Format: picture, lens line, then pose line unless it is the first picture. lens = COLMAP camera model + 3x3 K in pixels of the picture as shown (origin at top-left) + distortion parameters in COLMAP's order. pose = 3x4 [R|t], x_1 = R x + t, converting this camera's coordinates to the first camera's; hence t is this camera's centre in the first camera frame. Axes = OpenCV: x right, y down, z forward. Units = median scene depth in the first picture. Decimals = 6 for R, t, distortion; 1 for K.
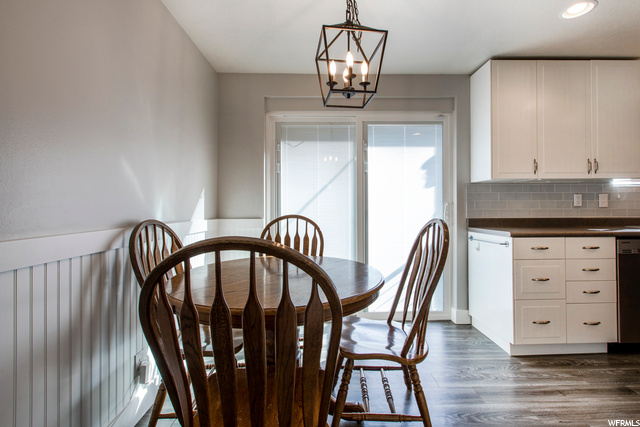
lens RADIAL K [[288.4, 0, 320.8], [0, 288.4, 212.1], [0, 0, 1]] dist [0.019179, 0.000243]
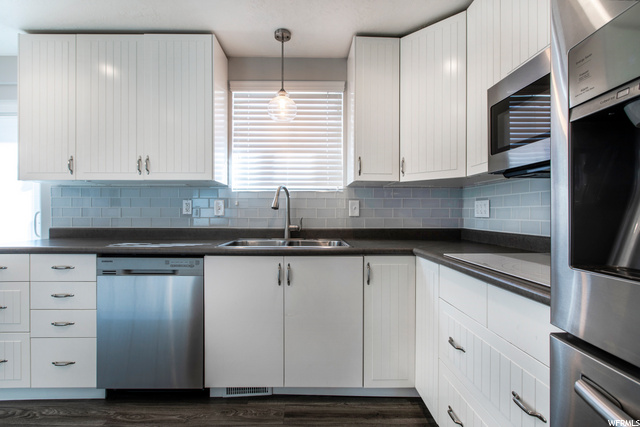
lens RADIAL K [[340.8, 0, 318.8], [0, 340.8, 212.2], [0, 0, 1]] dist [-0.017072, 0.000257]
pose [[0.999540, 0.005162, -0.029881, 1.409821], [-0.005613, 0.999871, -0.015019, -0.015526], [0.029800, 0.015180, 0.999441, 0.096286]]
